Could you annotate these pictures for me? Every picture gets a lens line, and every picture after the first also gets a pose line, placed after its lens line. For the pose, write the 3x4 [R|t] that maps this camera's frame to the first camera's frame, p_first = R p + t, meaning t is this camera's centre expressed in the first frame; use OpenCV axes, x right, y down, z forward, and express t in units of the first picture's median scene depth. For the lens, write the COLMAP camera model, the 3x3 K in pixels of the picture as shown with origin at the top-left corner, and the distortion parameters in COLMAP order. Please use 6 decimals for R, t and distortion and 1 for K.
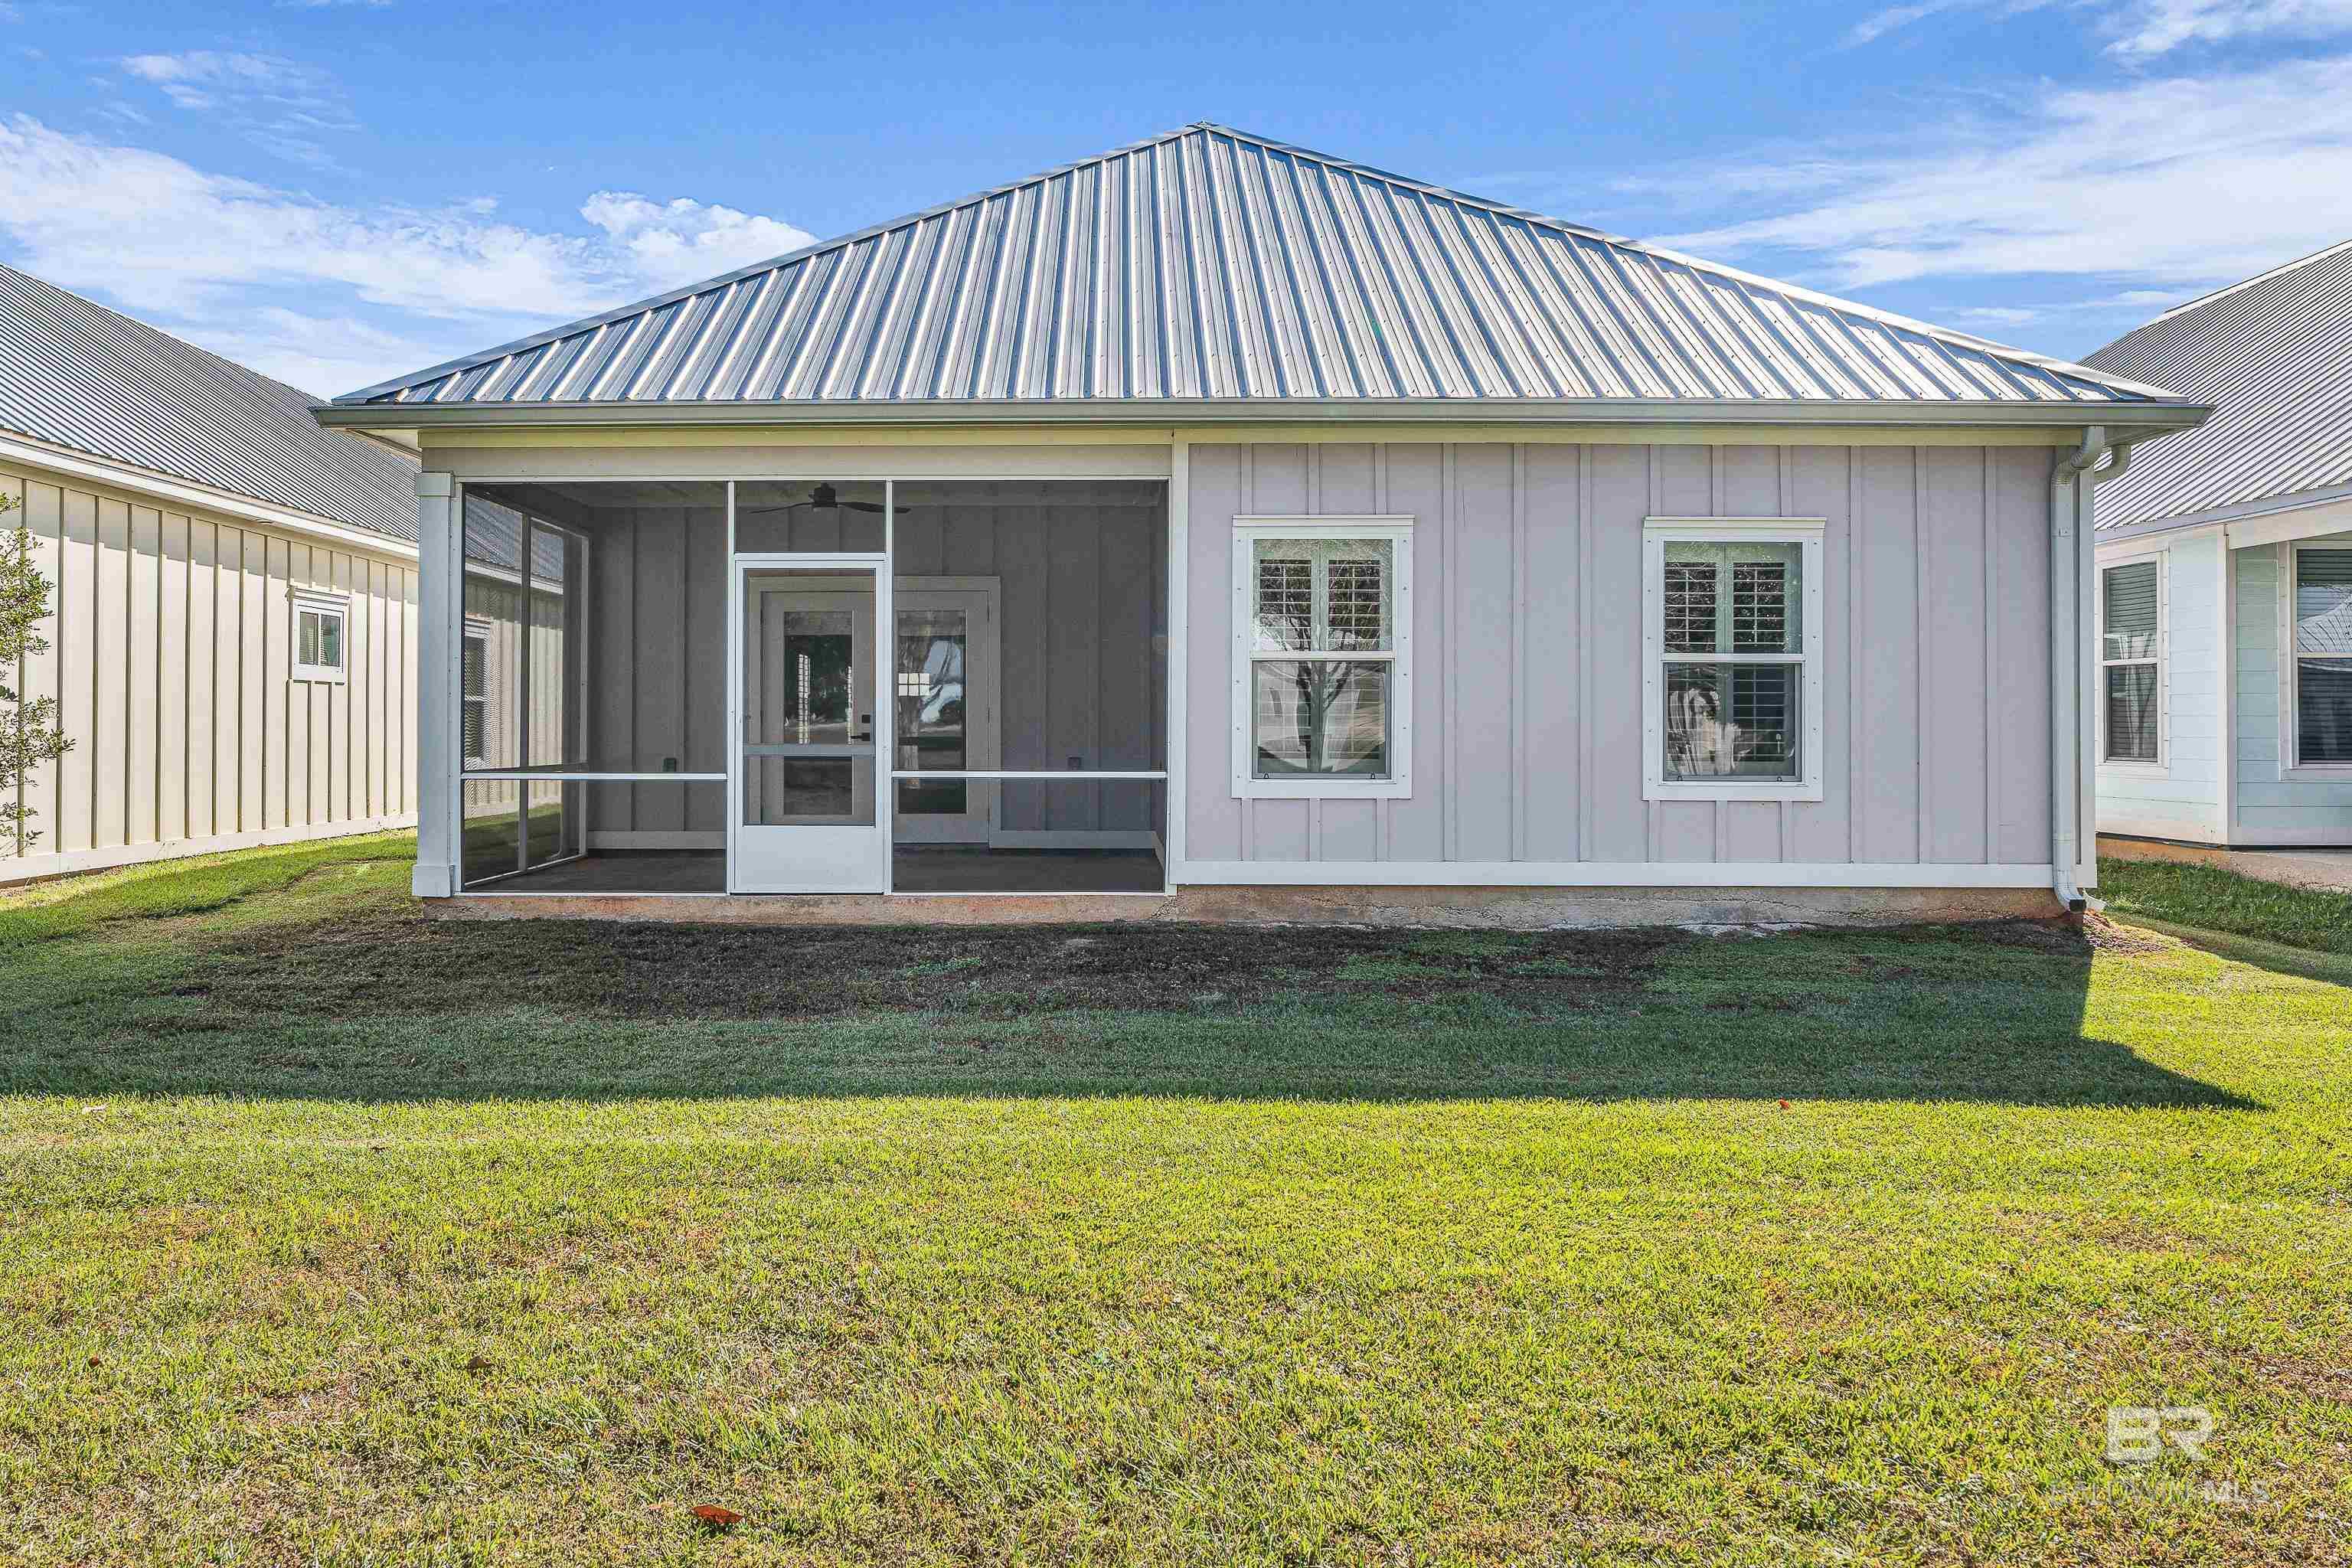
lens RADIAL K [[1406.8, 0, 1170.9], [0, 1406.8, 724.2], [0, 0, 1]] dist [-0.001336, -0.000225]
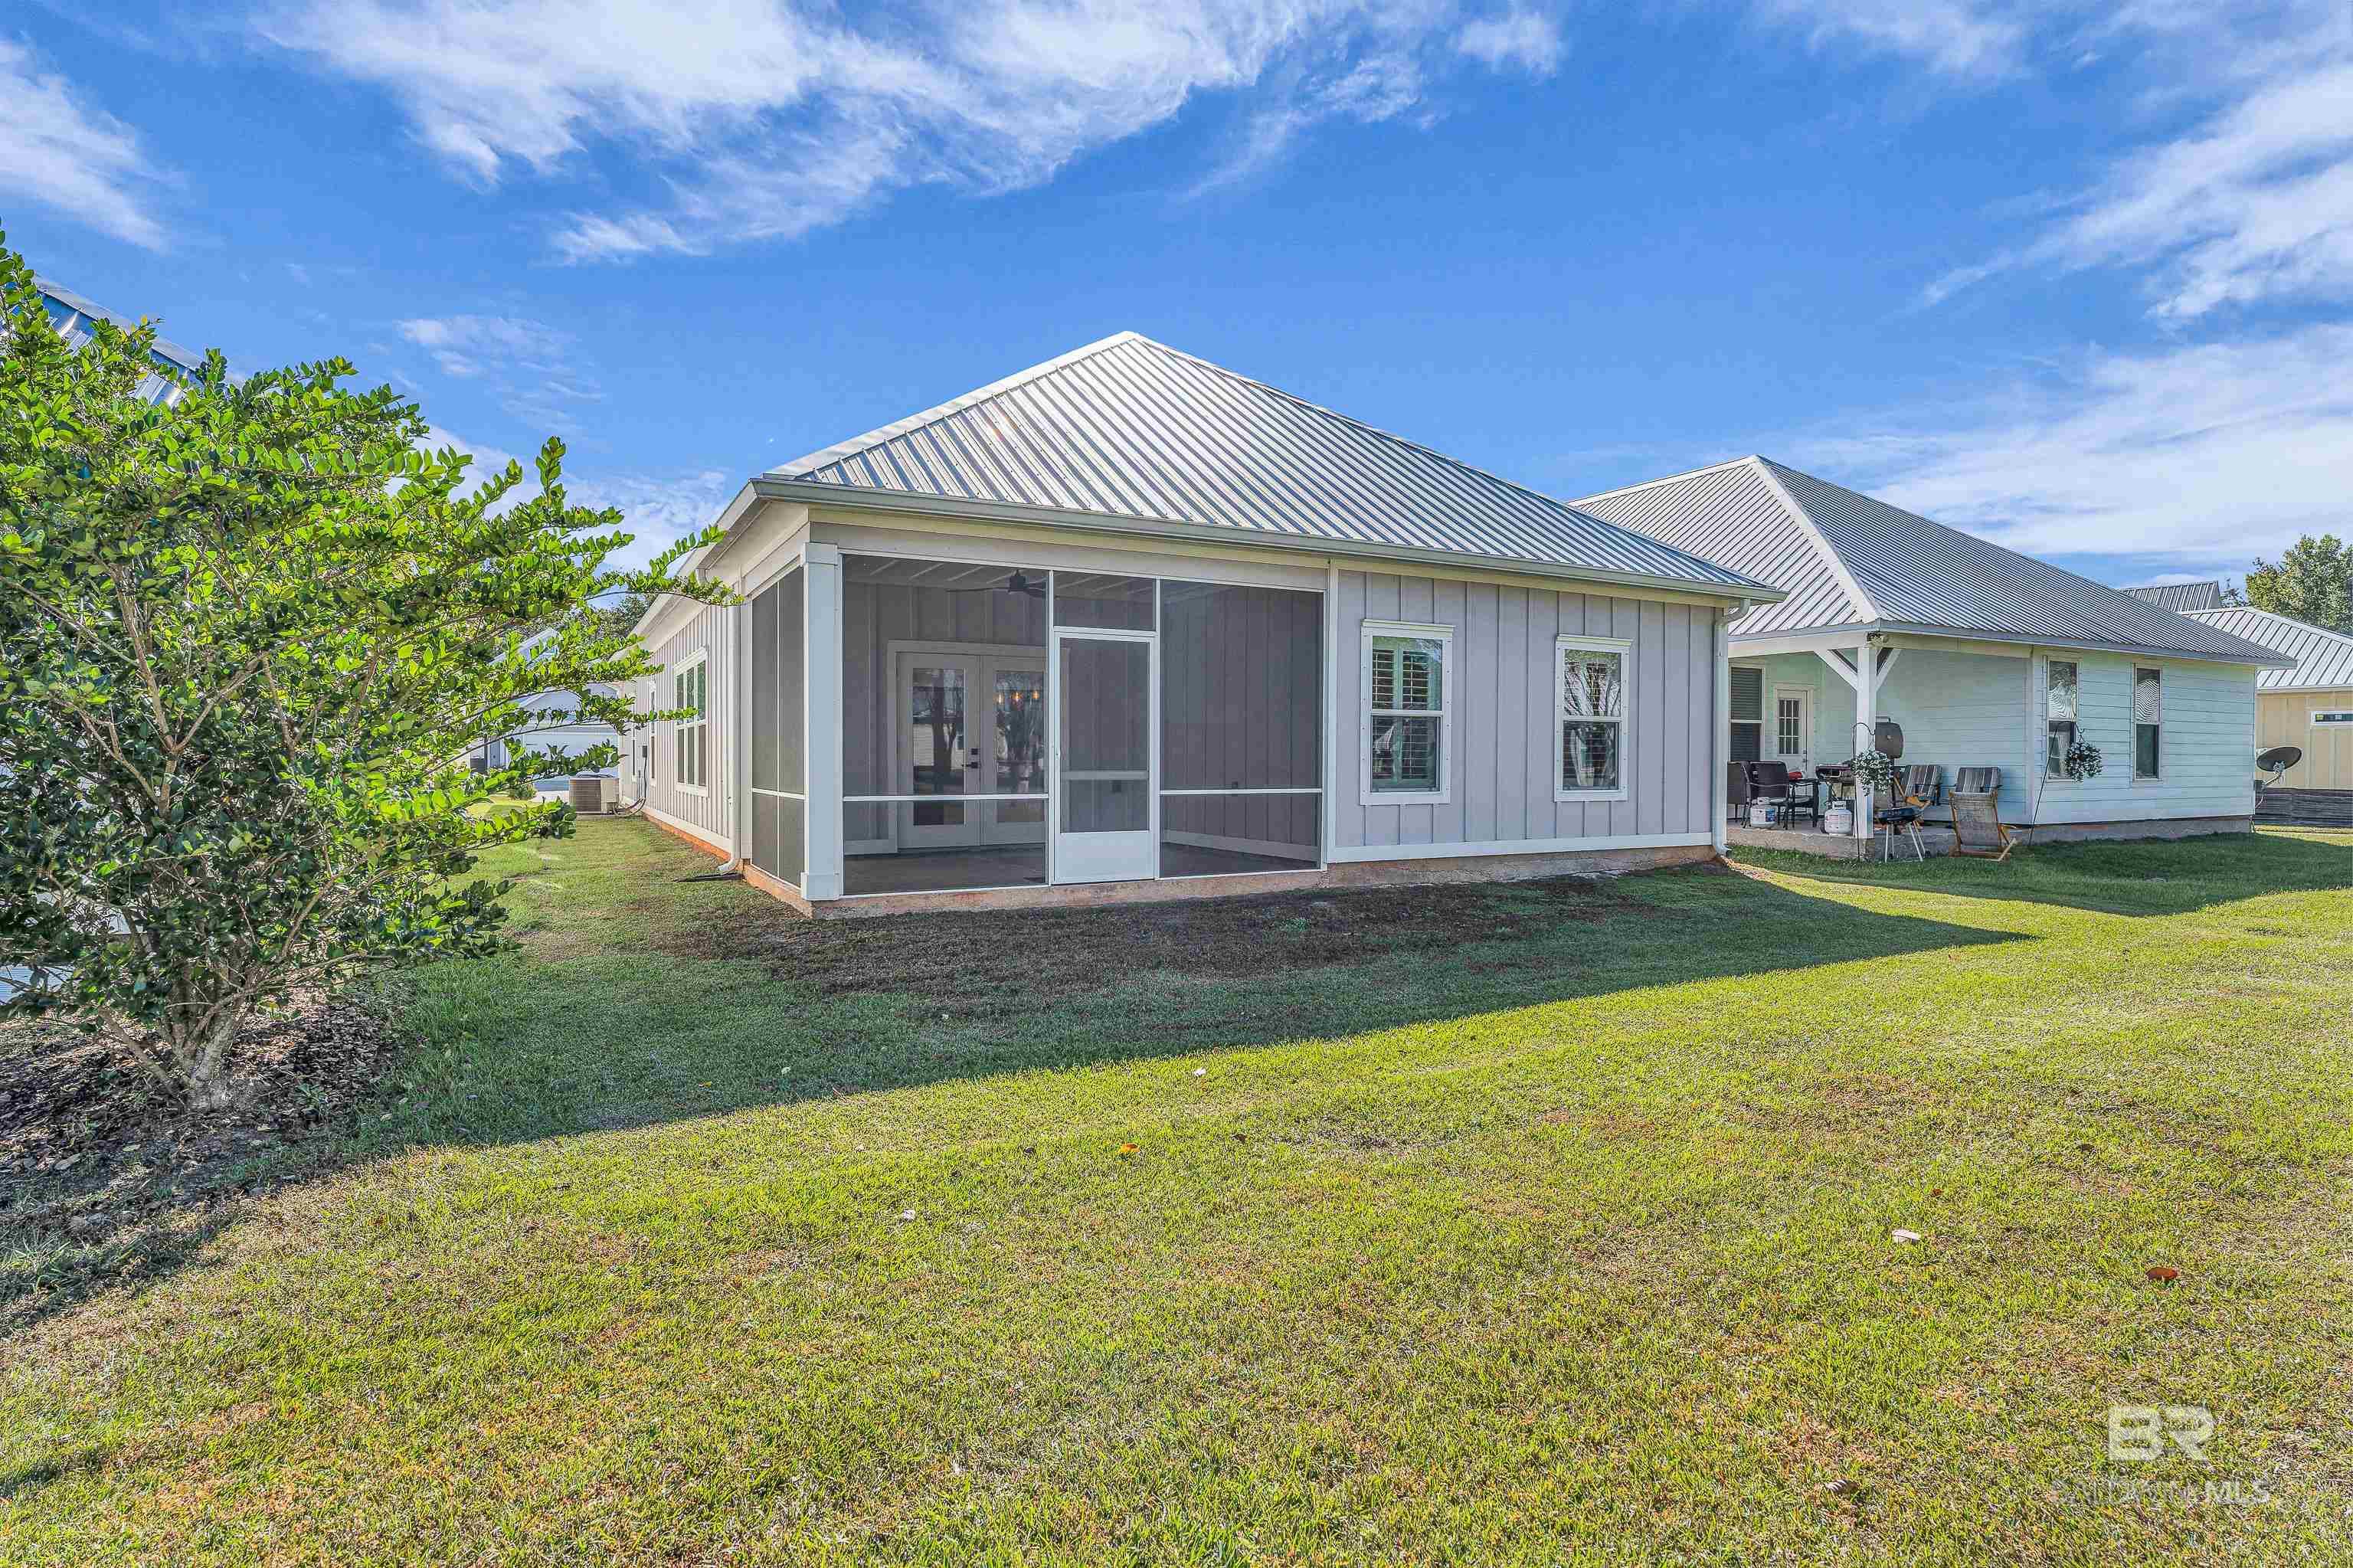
lens RADIAL K [[1130.9, 0, 1176.5], [0, 1130.9, 784.0], [0, 0, 1]] dist [-0.000201, 0.000276]
pose [[0.884099, -0.010868, 0.467173, -0.702451], [-0.002416, 0.999610, 0.027827, -0.003944], [-0.467293, -0.025730, 0.883728, 0.010424]]
